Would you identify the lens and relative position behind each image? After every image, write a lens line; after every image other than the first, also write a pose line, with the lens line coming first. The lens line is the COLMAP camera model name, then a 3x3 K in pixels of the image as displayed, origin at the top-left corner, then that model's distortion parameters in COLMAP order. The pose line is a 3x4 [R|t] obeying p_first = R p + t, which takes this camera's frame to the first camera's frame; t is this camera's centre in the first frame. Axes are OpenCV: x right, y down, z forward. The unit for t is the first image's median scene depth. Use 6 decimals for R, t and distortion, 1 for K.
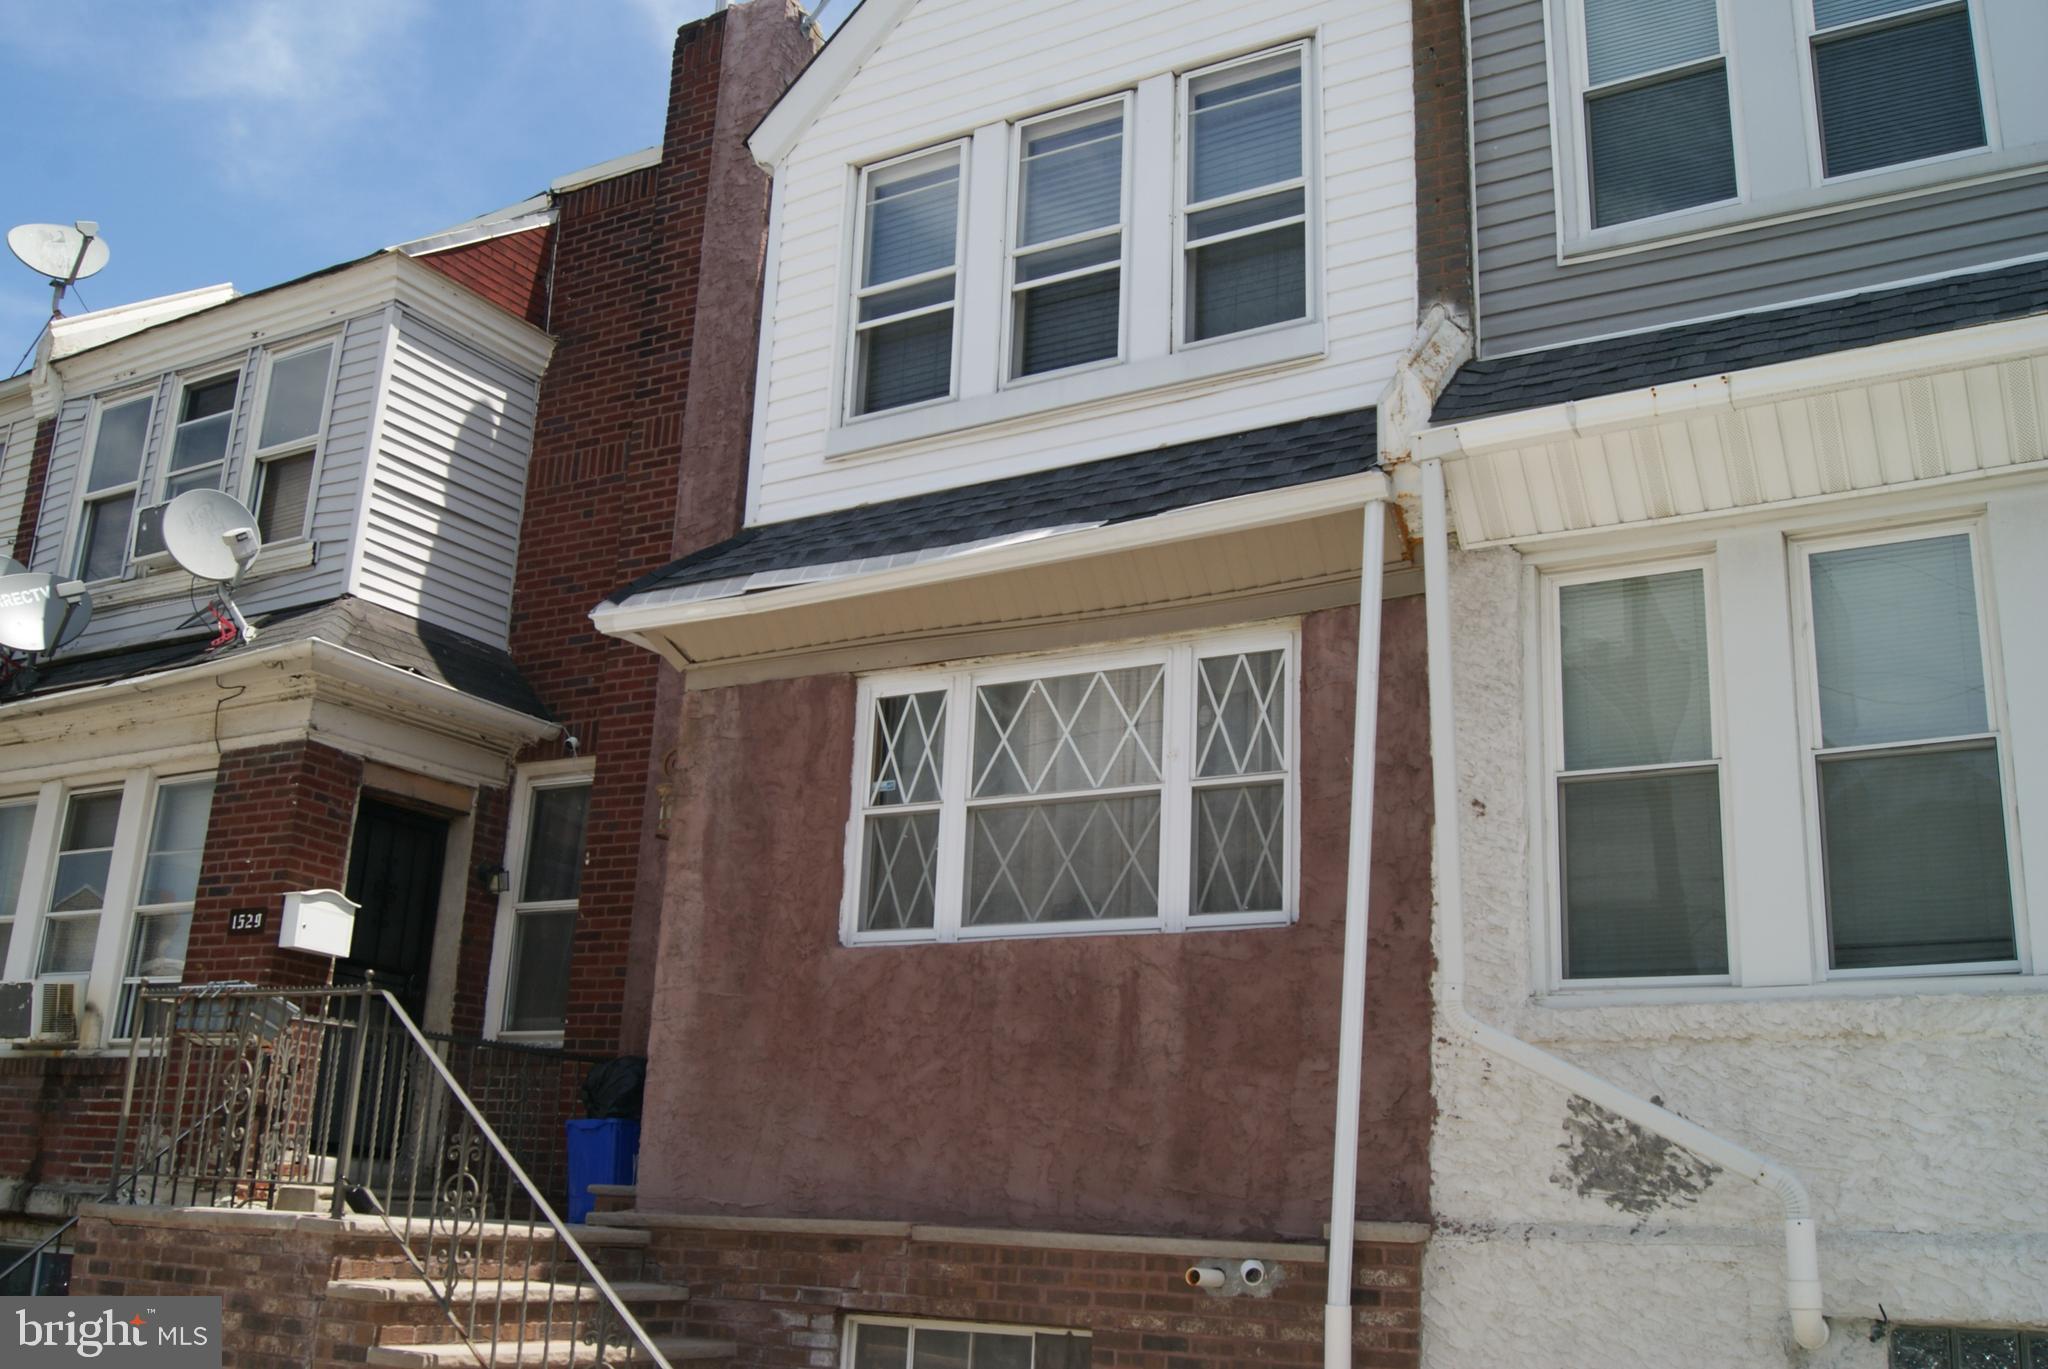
lens RADIAL K [[1955.3, 0, 974.9], [0, 1955.3, 684.0], [0, 0, 1]] dist [-0.063593, 0.000000]
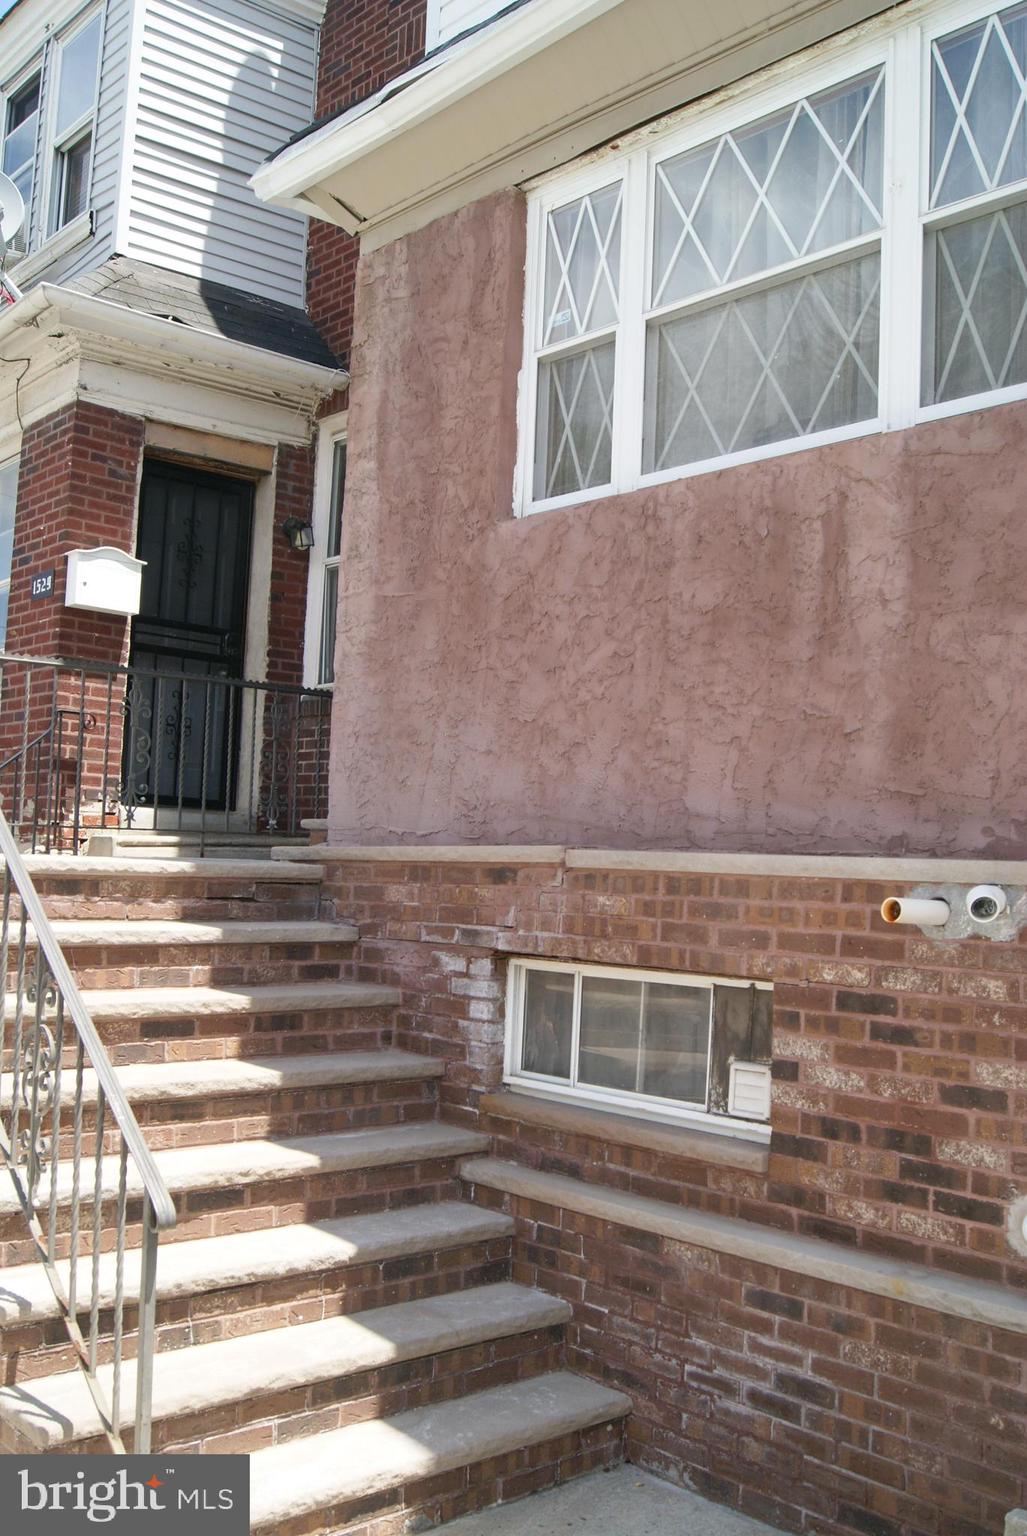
lens RADIAL K [[1466.5, 0, 520.4], [0, 1466.5, 812.3], [0, 0, 1]] dist [-0.063593, 0.000000]
pose [[0.954896, -0.025019, -0.295886, 0.115596], [0.090661, 0.973429, 0.210276, 0.128772], [0.282763, -0.227617, 0.931791, 0.417874]]
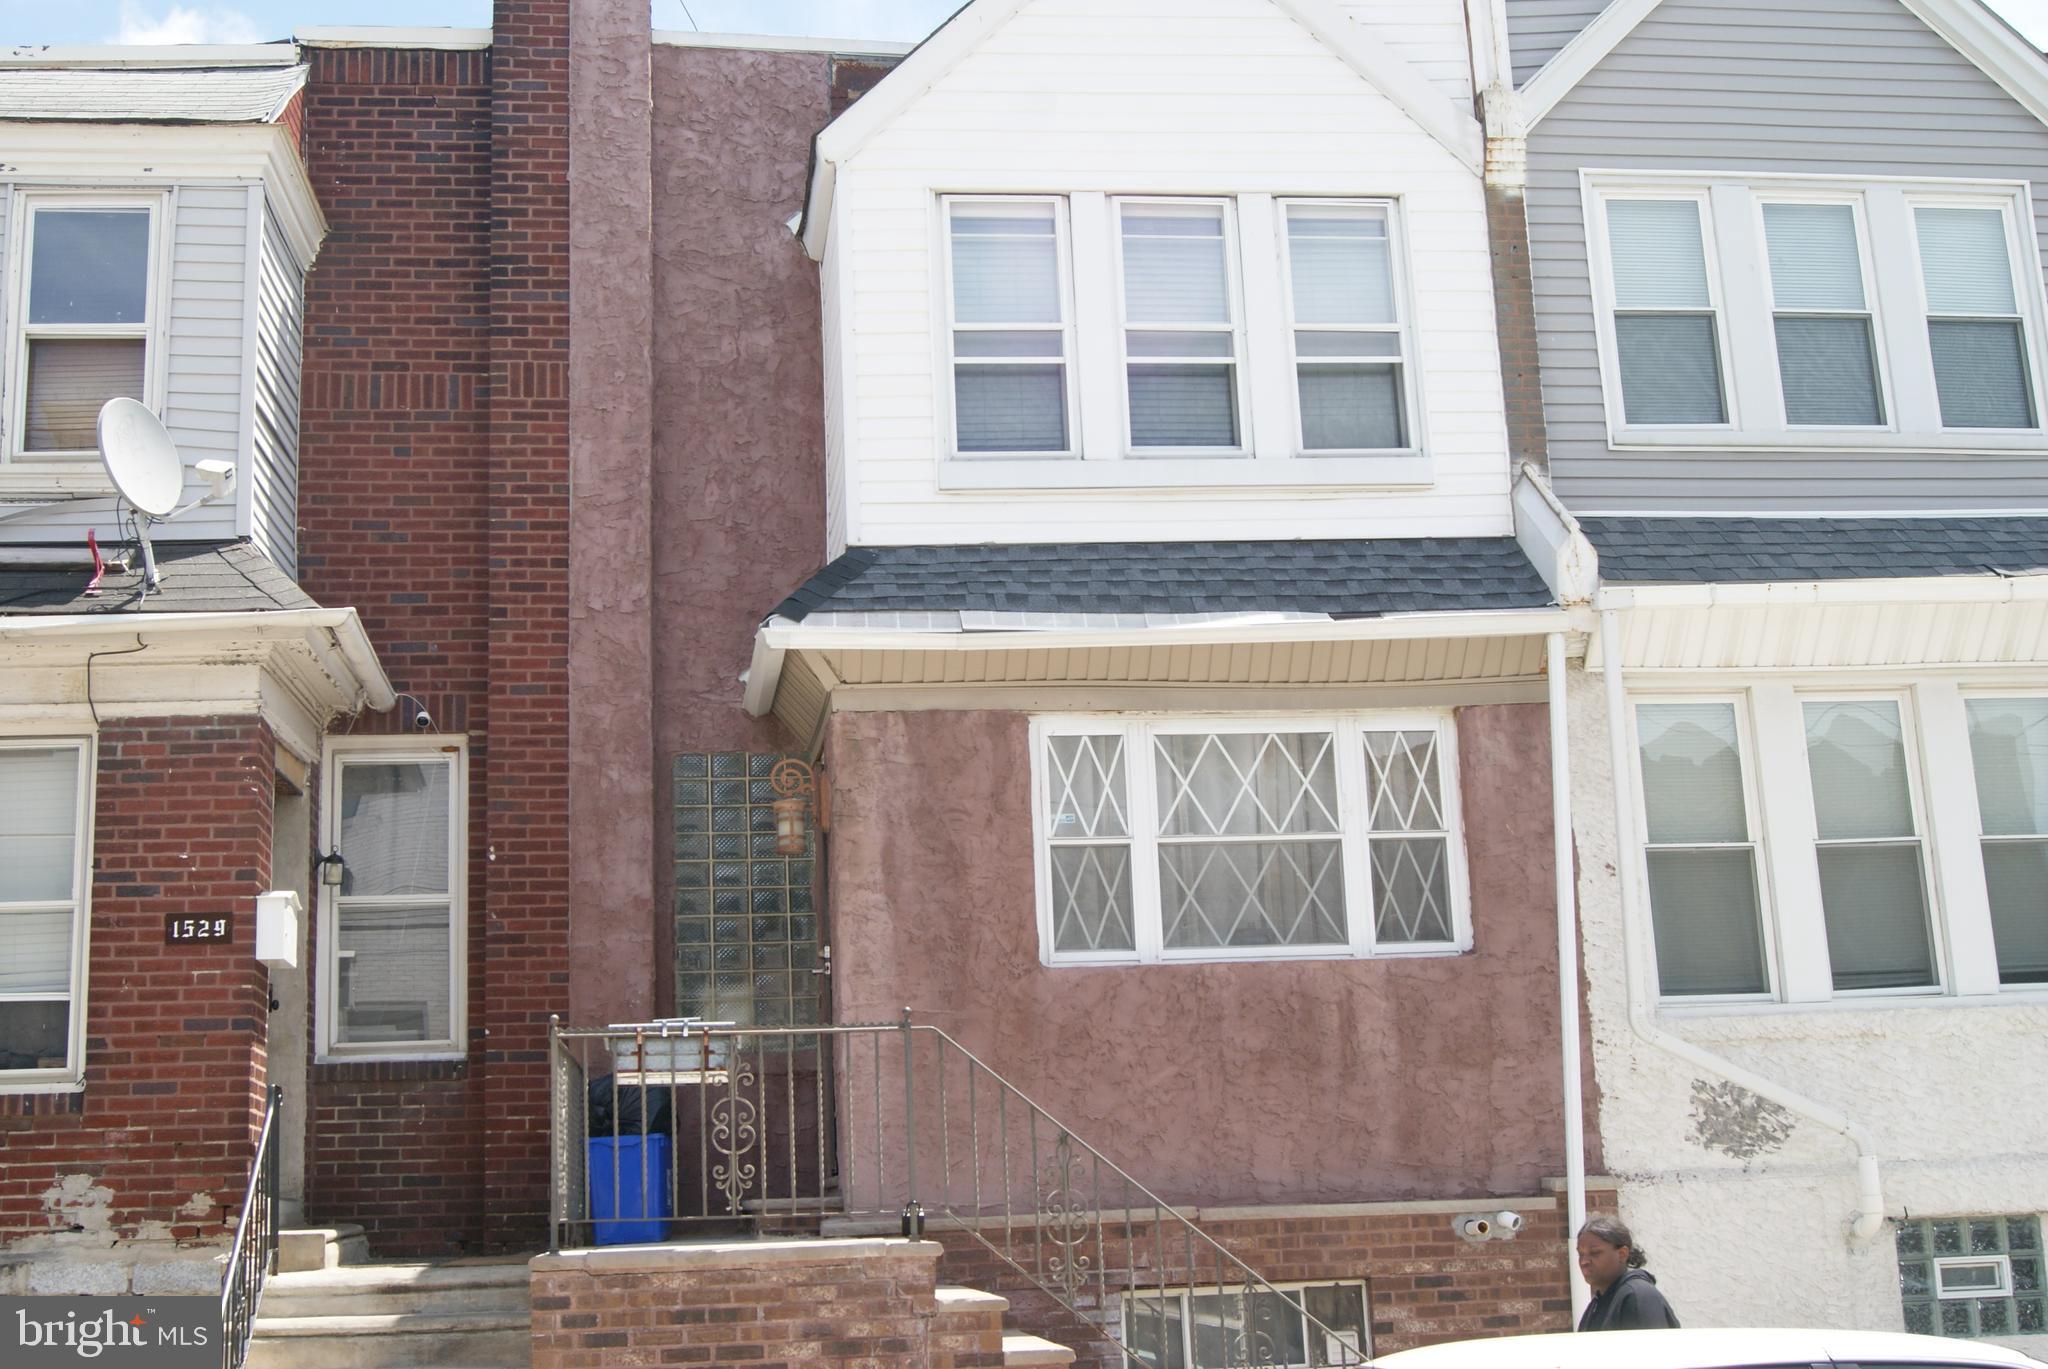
lens RADIAL K [[2481.1, 0, 994.1], [0, 2481.1, 679.4], [0, 0, 1]] dist [-0.045427, 0.000000]
pose [[0.782436, 0.059102, 0.619920, -0.995983], [-0.098900, 0.994645, 0.030001, -0.066785], [-0.614827, -0.084784, 0.784091, -0.062875]]
